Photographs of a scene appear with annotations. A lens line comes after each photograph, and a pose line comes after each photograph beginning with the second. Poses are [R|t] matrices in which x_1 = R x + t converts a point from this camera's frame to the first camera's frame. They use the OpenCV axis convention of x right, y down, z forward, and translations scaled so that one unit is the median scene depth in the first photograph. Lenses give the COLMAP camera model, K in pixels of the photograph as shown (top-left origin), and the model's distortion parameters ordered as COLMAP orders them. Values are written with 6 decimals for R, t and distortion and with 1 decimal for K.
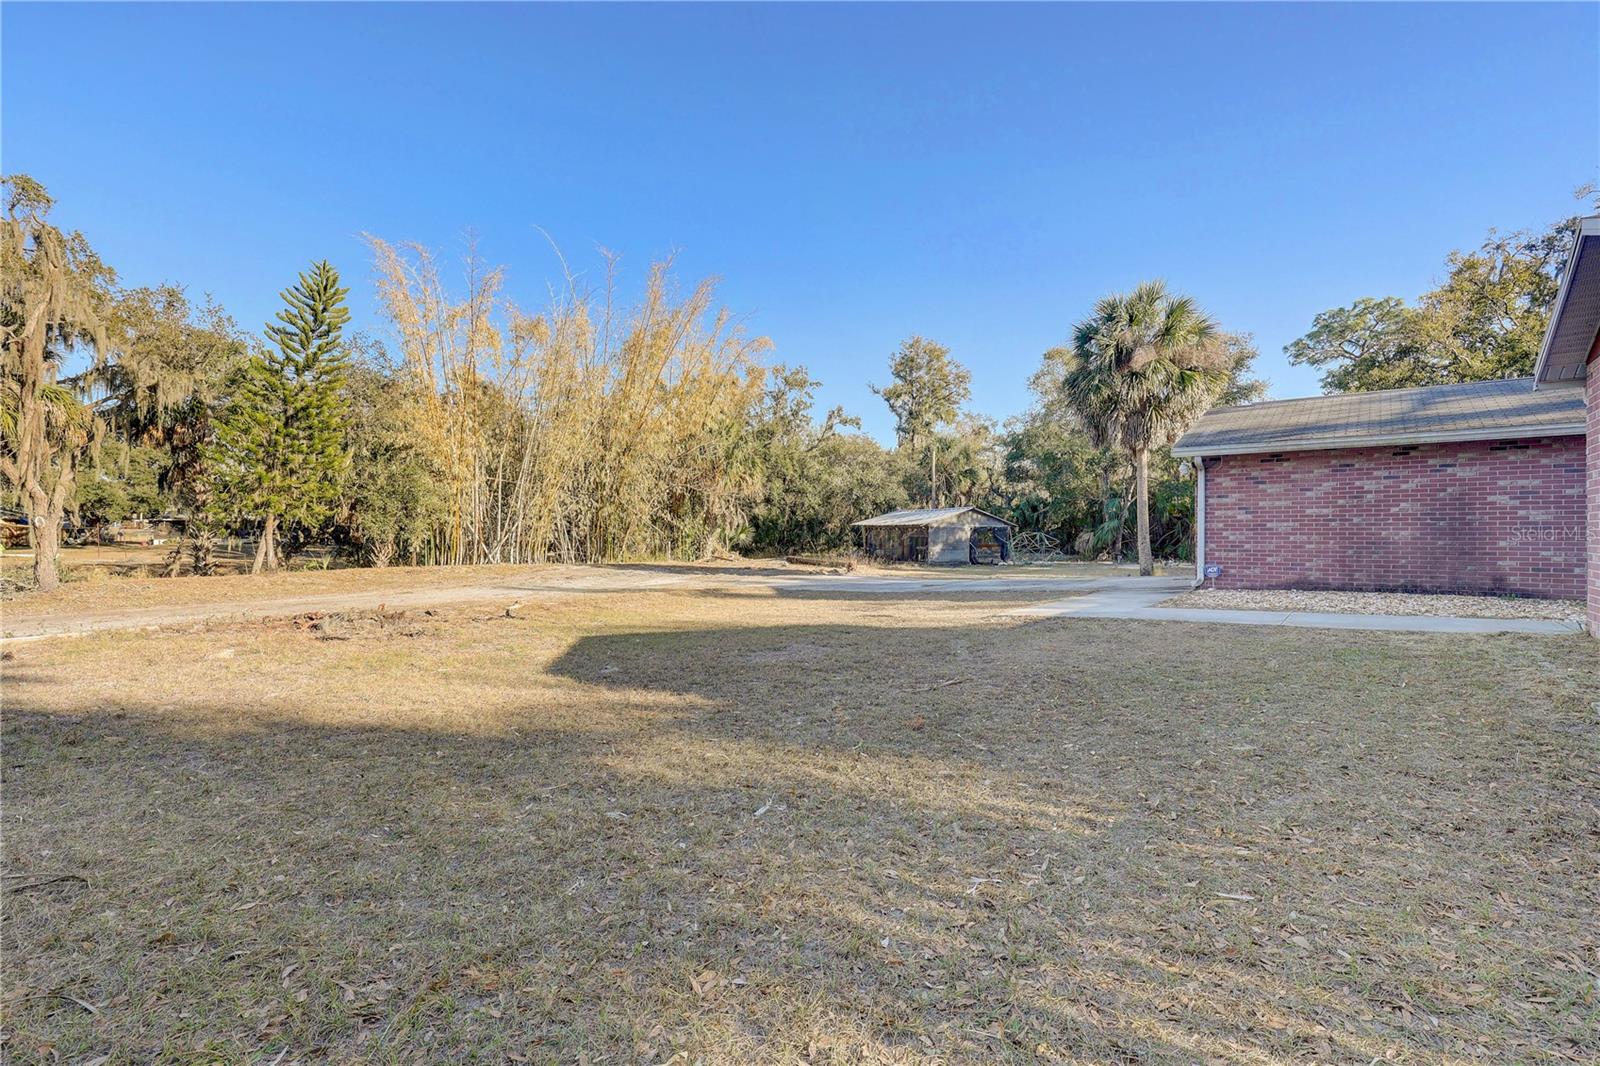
lens RADIAL K [[731.4, 0, 802.1], [0, 731.4, 533.6], [0, 0, 1]] dist [-0.000253, -0.000035]
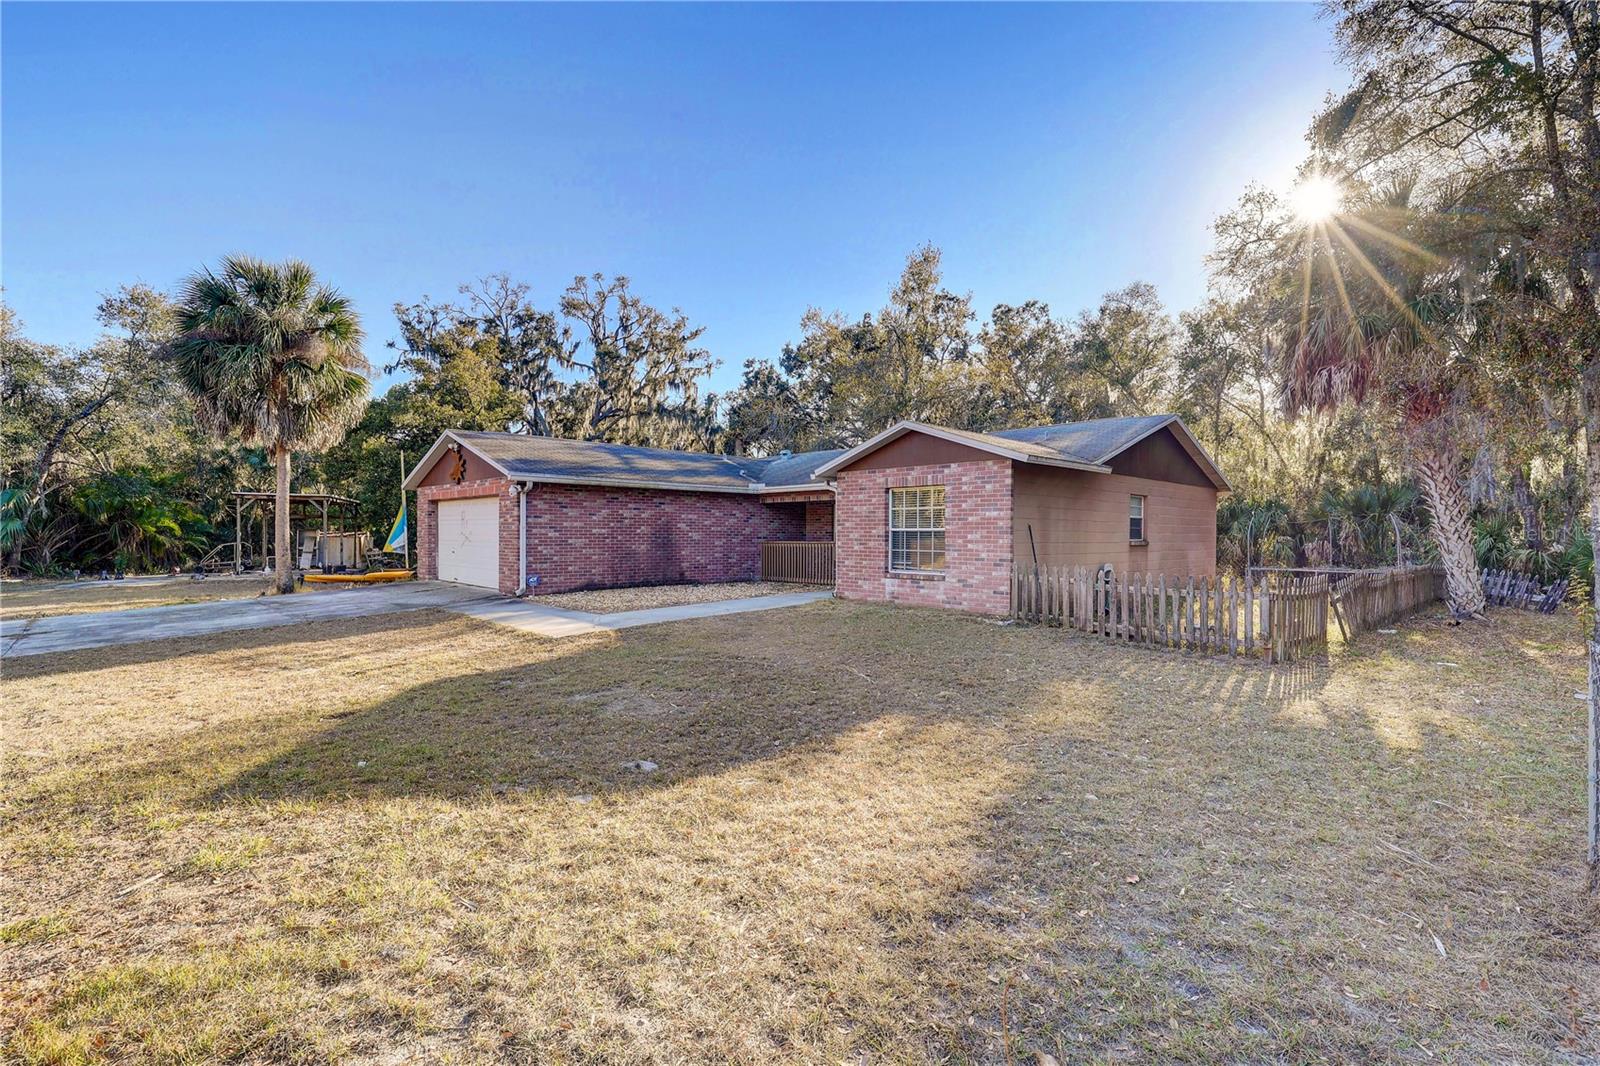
lens RADIAL K [[731.4, 0, 802.2], [0, 731.4, 533.0], [0, 0, 1]] dist [-0.000253, -0.000035]
pose [[0.086725, -0.003818, 0.996225, -0.579747], [-0.008321, 0.999955, 0.004557, -0.034794], [-0.996198, -0.008685, 0.086689, 0.492917]]
